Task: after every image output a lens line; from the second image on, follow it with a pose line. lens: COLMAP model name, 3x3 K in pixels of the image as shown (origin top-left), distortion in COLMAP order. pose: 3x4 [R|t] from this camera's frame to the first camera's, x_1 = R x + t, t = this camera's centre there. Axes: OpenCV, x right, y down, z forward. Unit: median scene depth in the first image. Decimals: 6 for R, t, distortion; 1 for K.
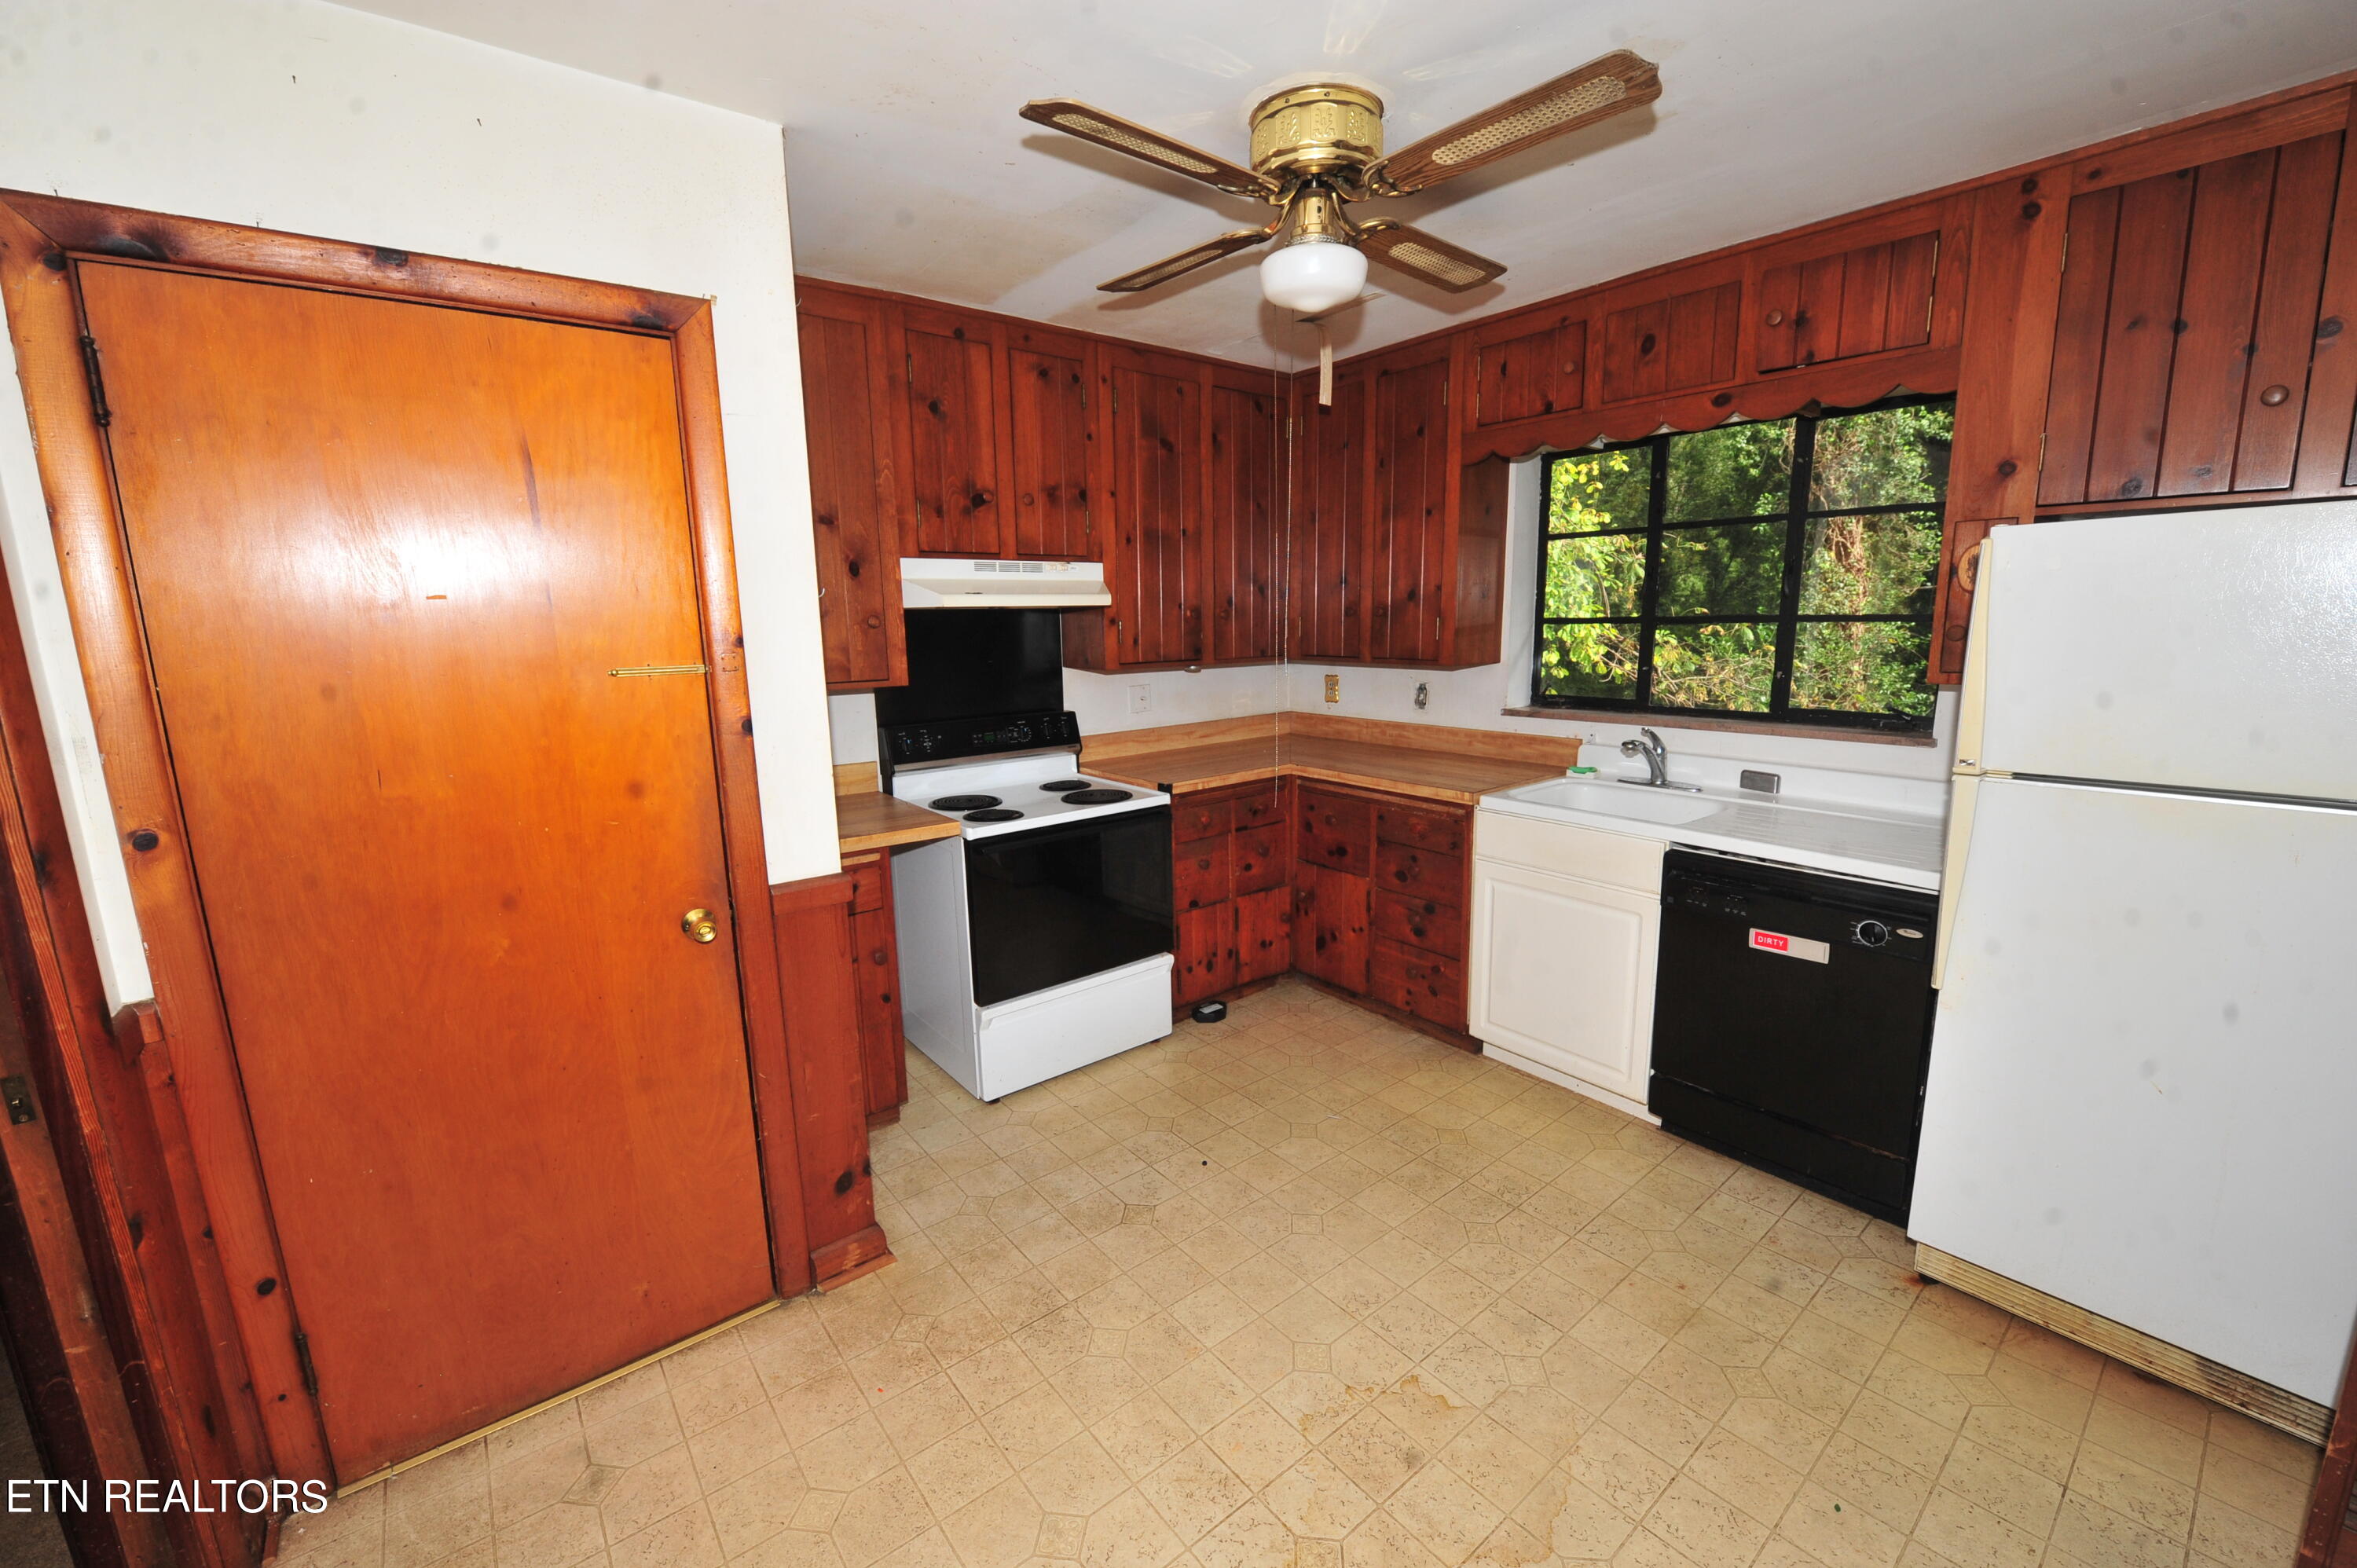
lens RADIAL K [[952.0, 0, 1178.5], [0, 952.0, 784.0], [0, 0, 1]] dist [-0.014496, 0.000032]
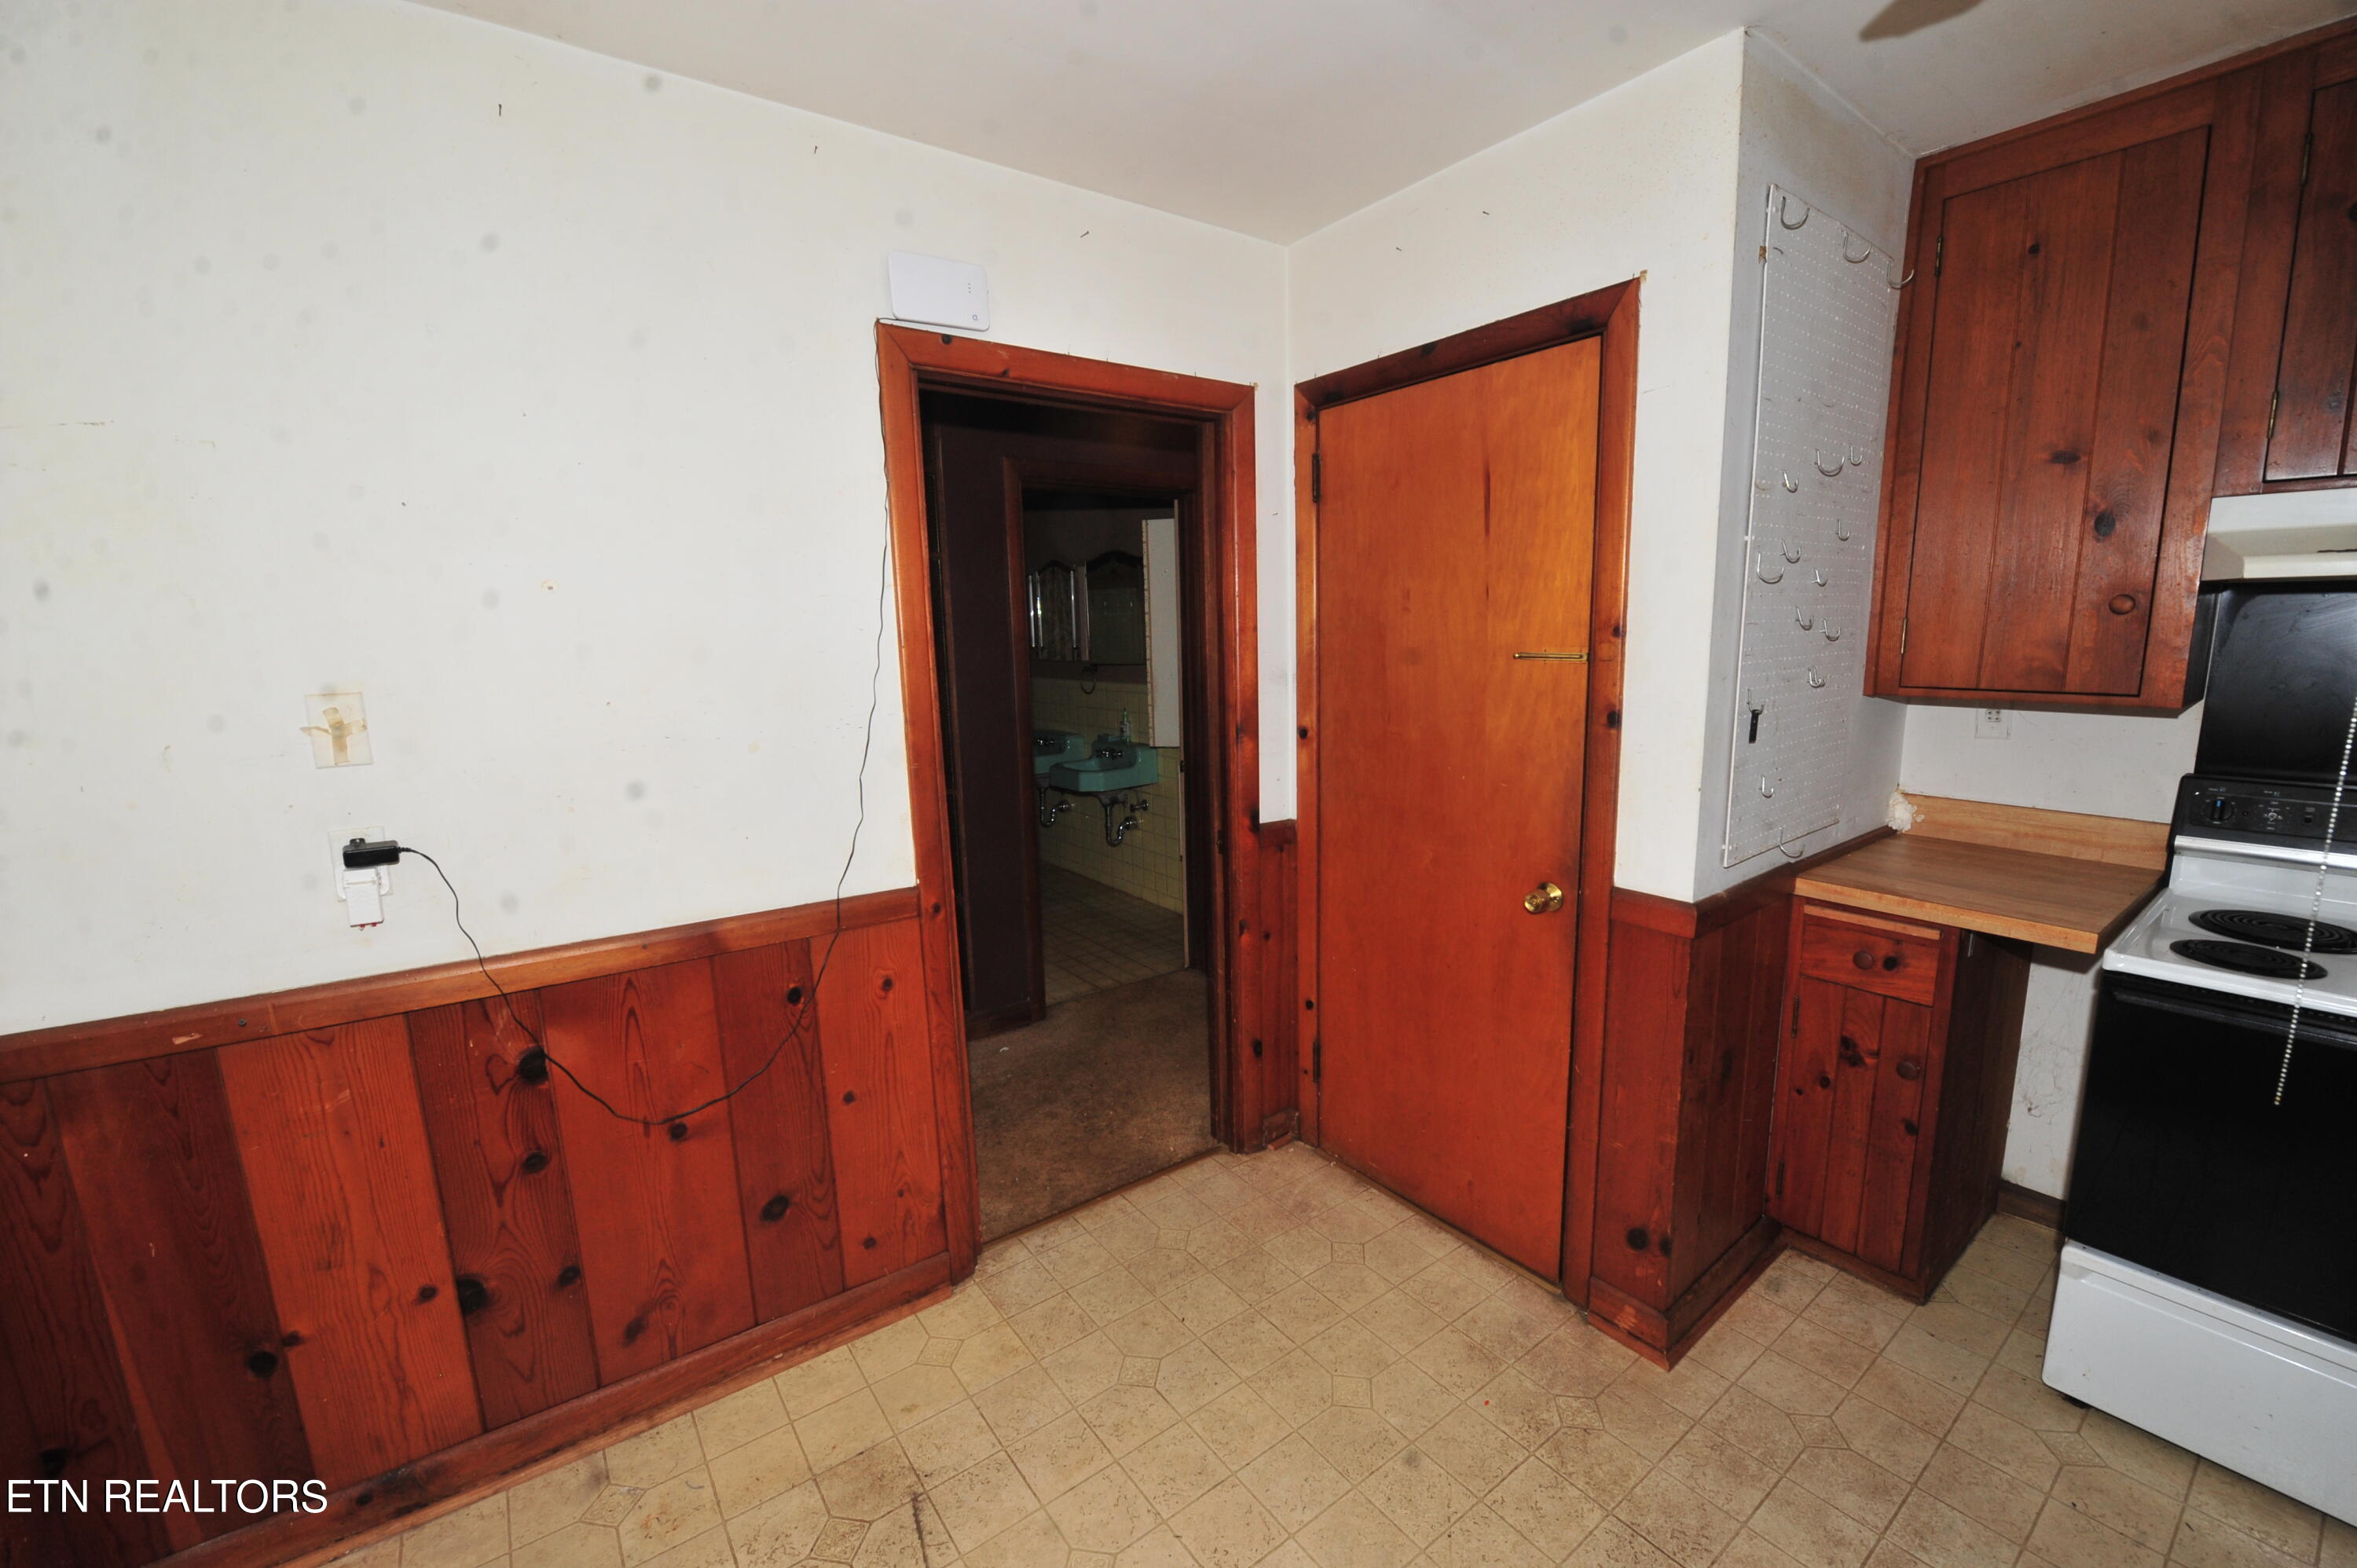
lens RADIAL K [[952.0, 0, 1178.5], [0, 952.0, 784.0], [0, 0, 1]] dist [-0.014496, 0.000032]
pose [[-0.042722, 0.179572, -0.982817, 0.546862], [-0.154643, 0.970671, 0.184075, -0.109040], [0.987046, 0.159850, -0.013699, 0.605121]]
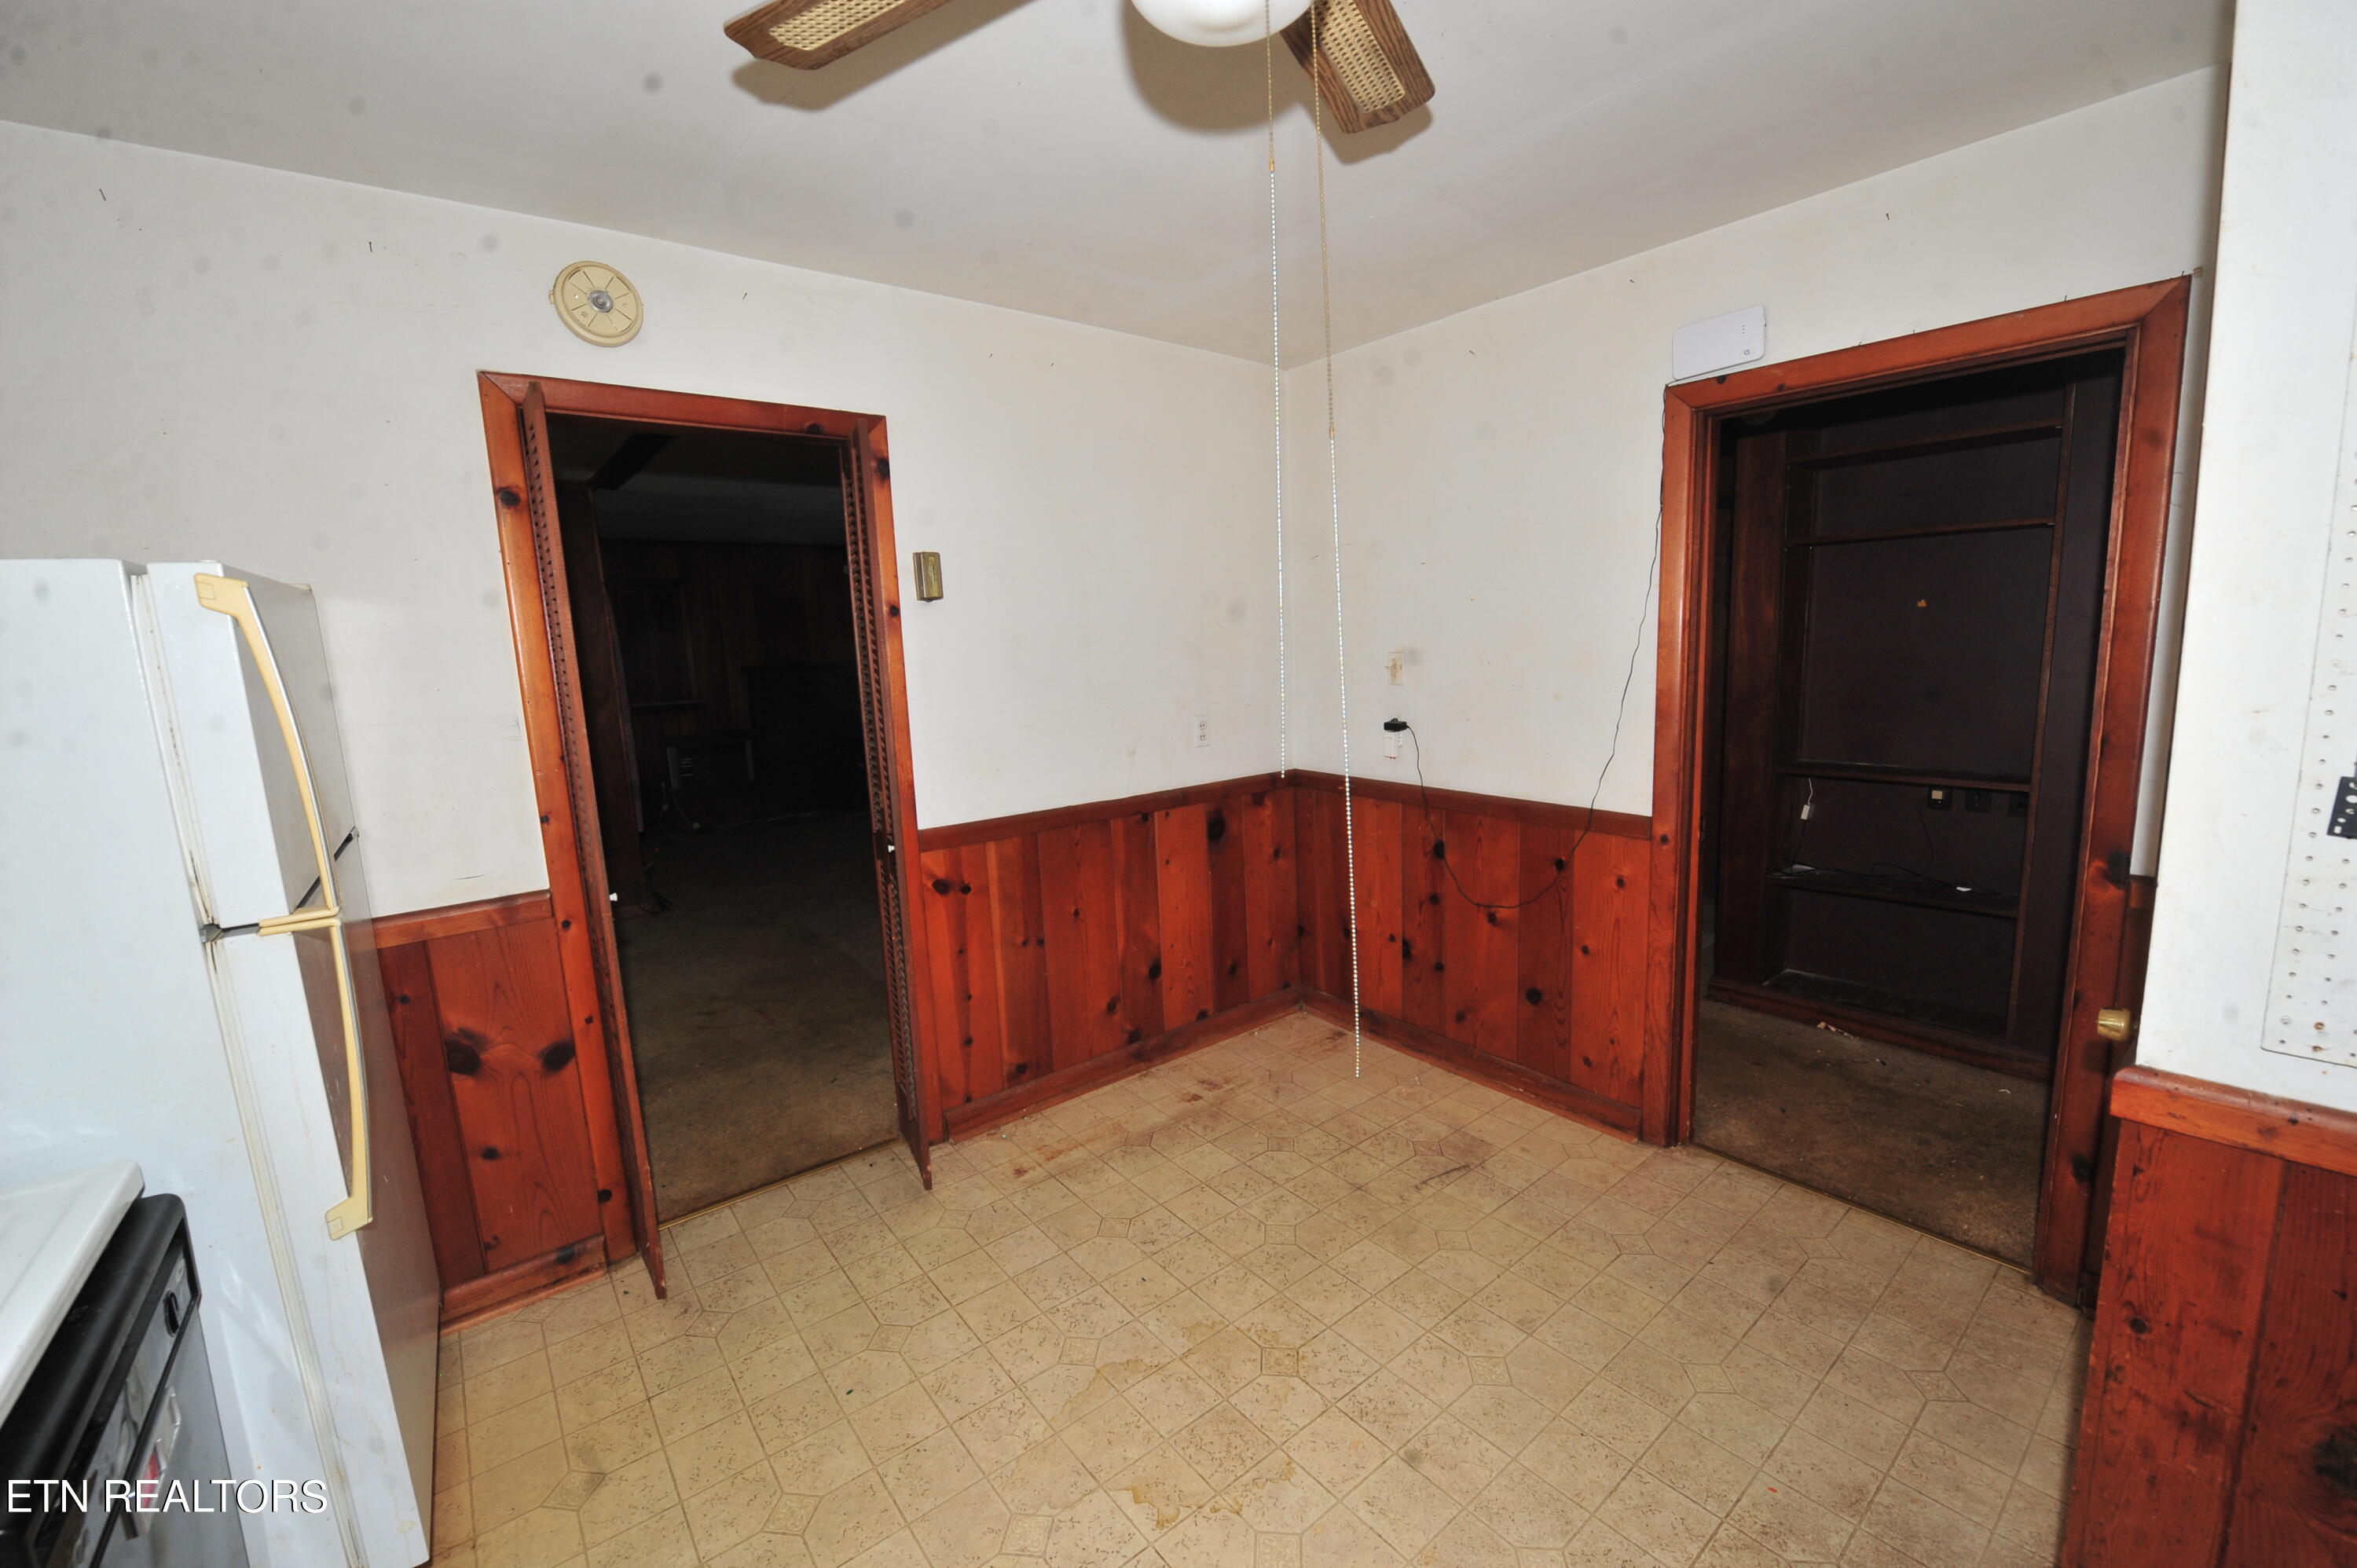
lens RADIAL K [[952.0, 0, 1178.5], [0, 952.0, 784.0], [0, 0, 1]] dist [-0.014496, 0.000032]
pose [[-0.998458, 0.054766, 0.009045, 0.192119], [0.054717, 0.943656, 0.326372, -0.293154], [0.009339, 0.326364, -0.945198, 1.624561]]
